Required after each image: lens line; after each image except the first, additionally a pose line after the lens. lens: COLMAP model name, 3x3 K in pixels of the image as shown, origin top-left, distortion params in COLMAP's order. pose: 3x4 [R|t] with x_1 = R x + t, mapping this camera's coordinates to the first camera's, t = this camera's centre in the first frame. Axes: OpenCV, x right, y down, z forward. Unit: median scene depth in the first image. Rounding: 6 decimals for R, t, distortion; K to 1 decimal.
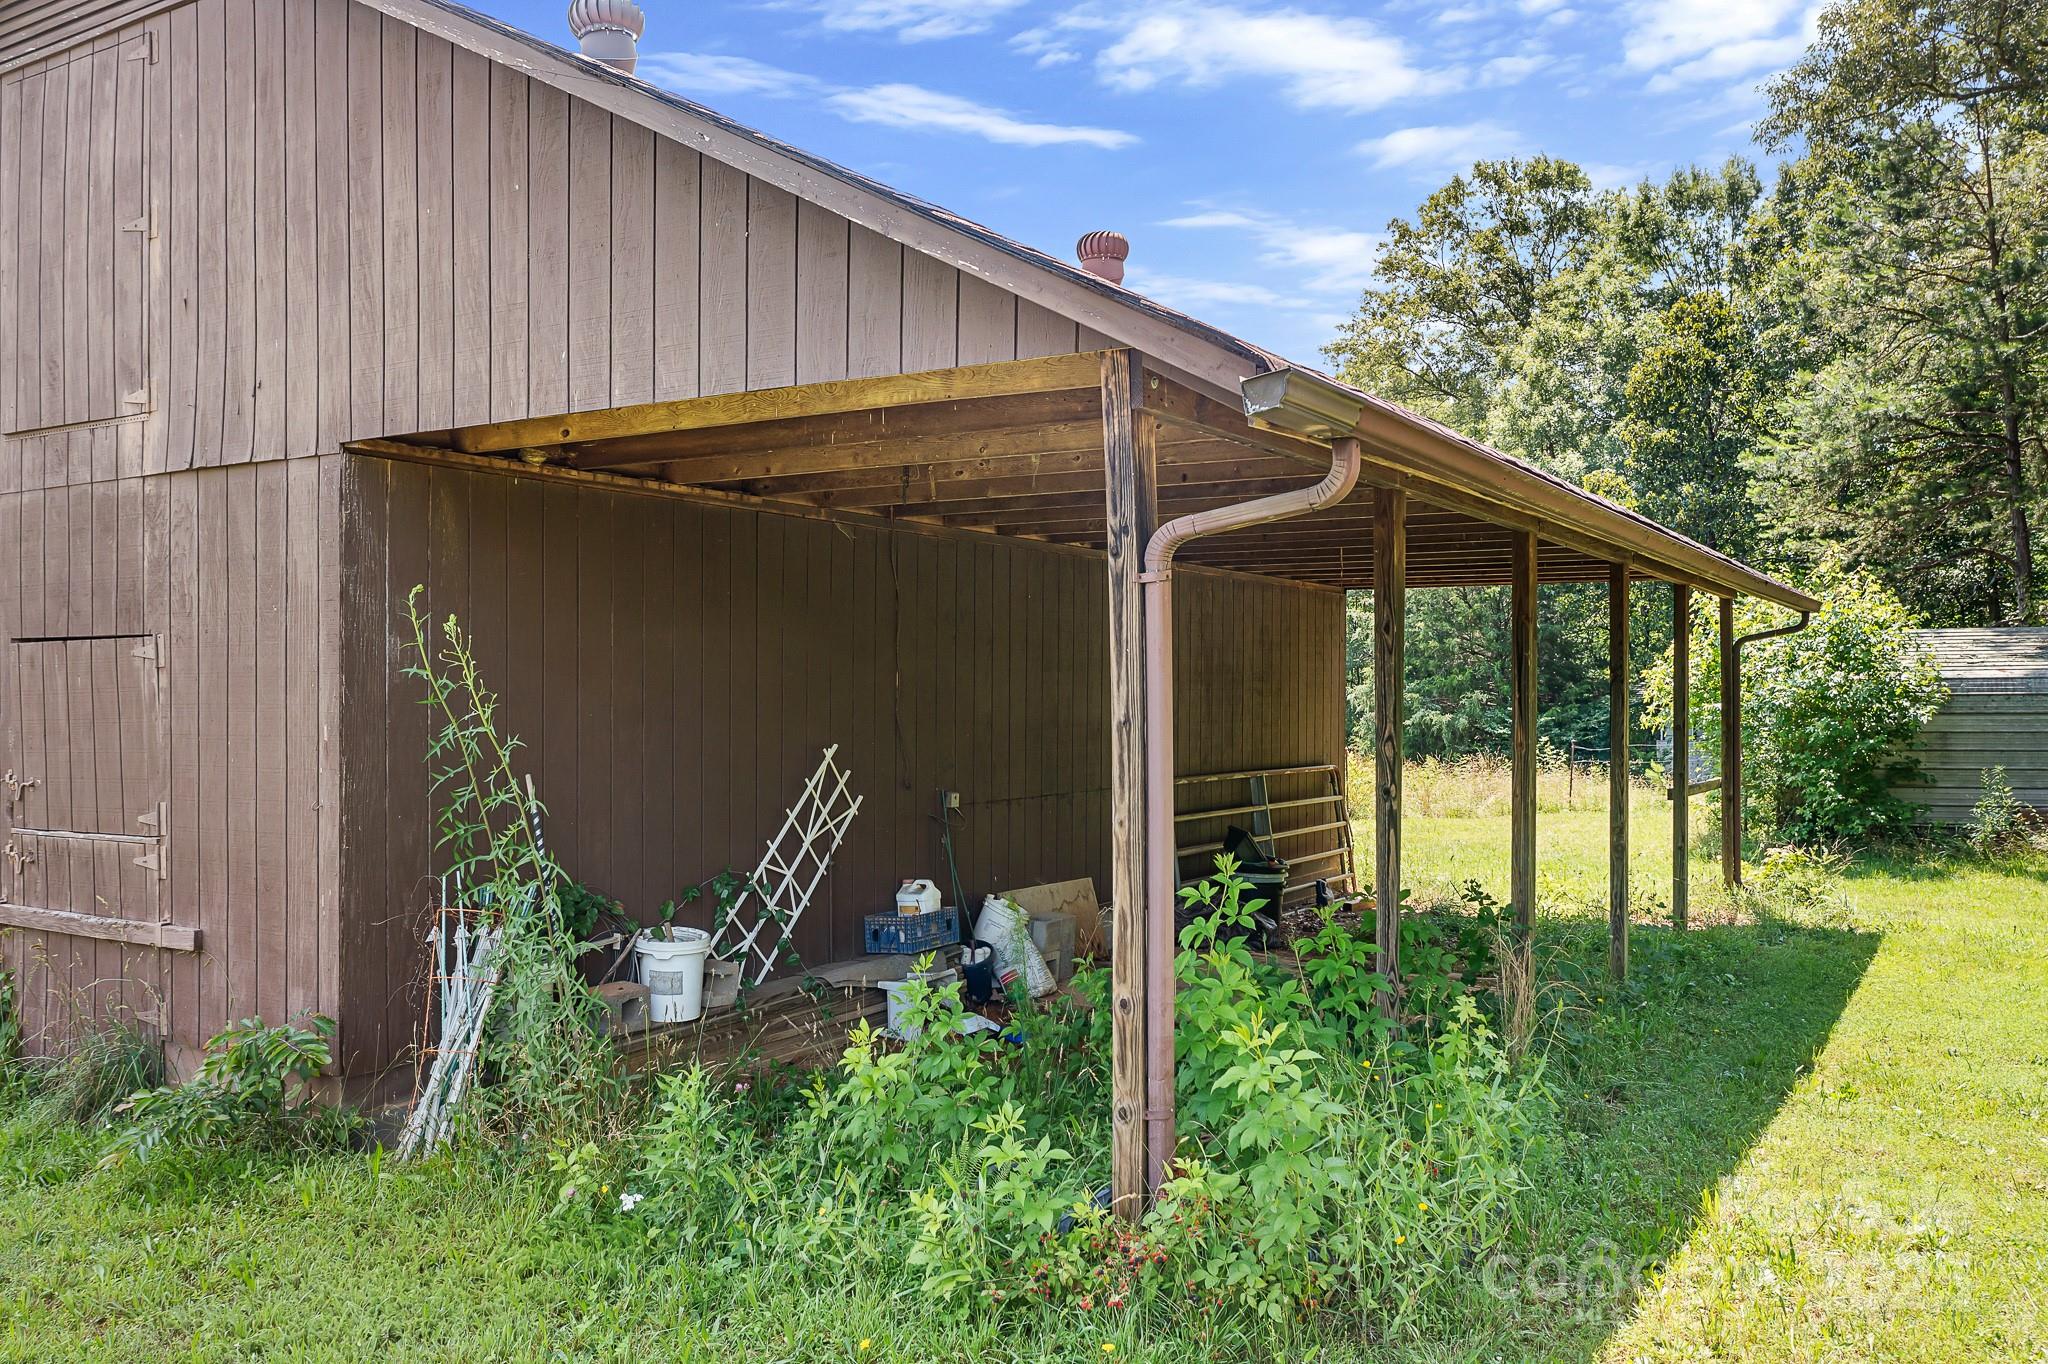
lens RADIAL K [[1610.8, 0, 1024.9], [0, 1610.8, 690.0], [0, 0, 1]] dist [-0.018005, 0.004119]
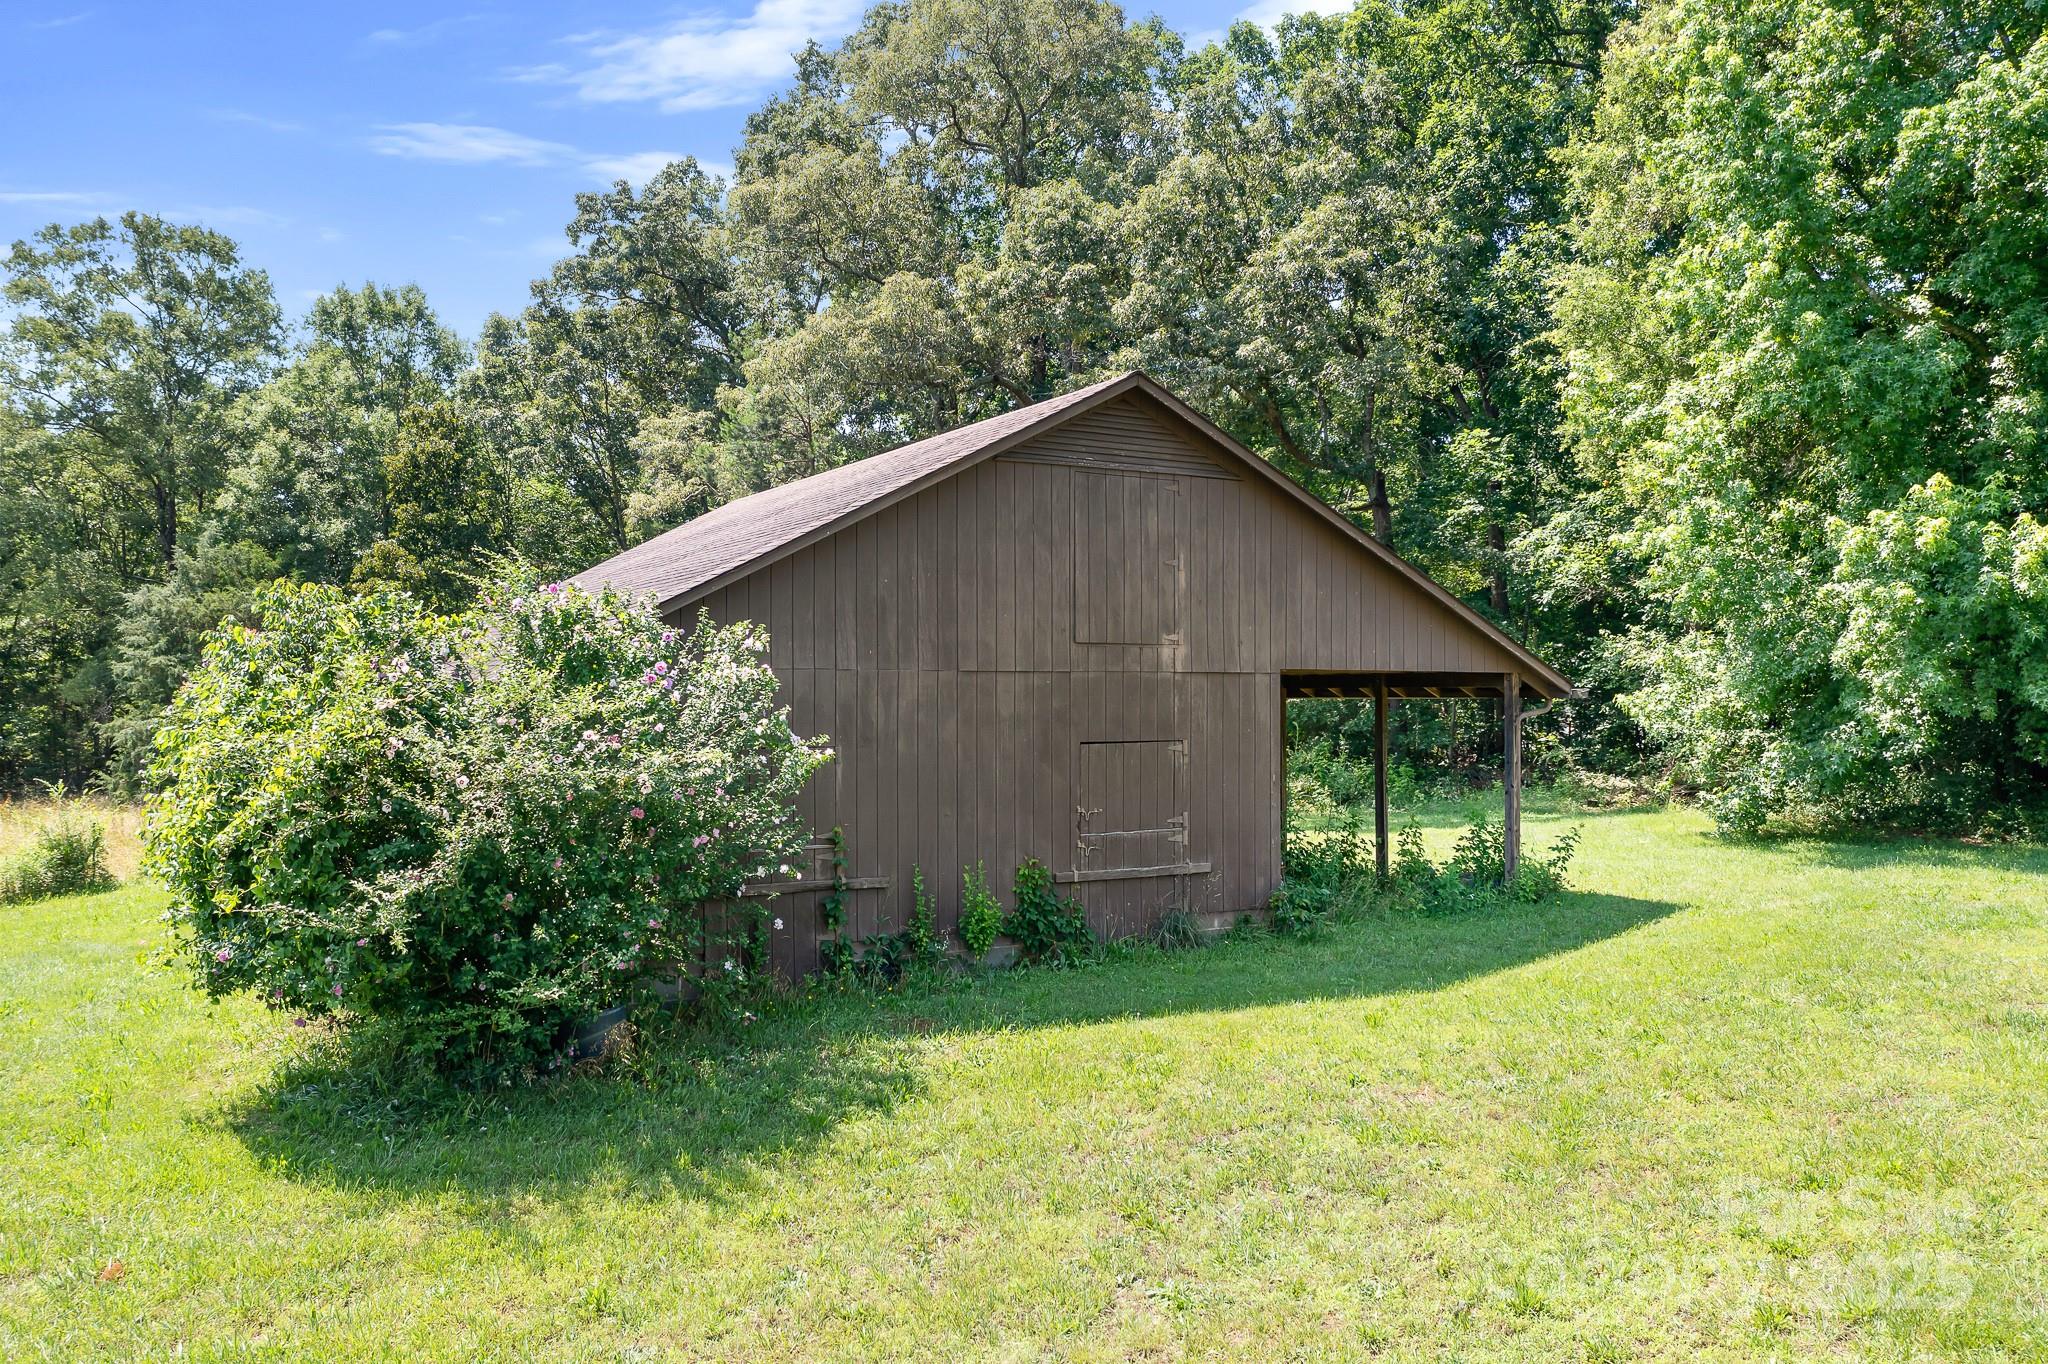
lens RADIAL K [[1610.8, 0, 1023.7], [0, 1610.8, 683.2], [0, 0, 1]] dist [-0.018005, 0.004119]
pose [[0.512580, 0.012937, 0.858542, -2.653719], [0.005222, 0.999821, -0.018183, -0.075908], [-0.858623, 0.013804, 0.512421, -0.004893]]
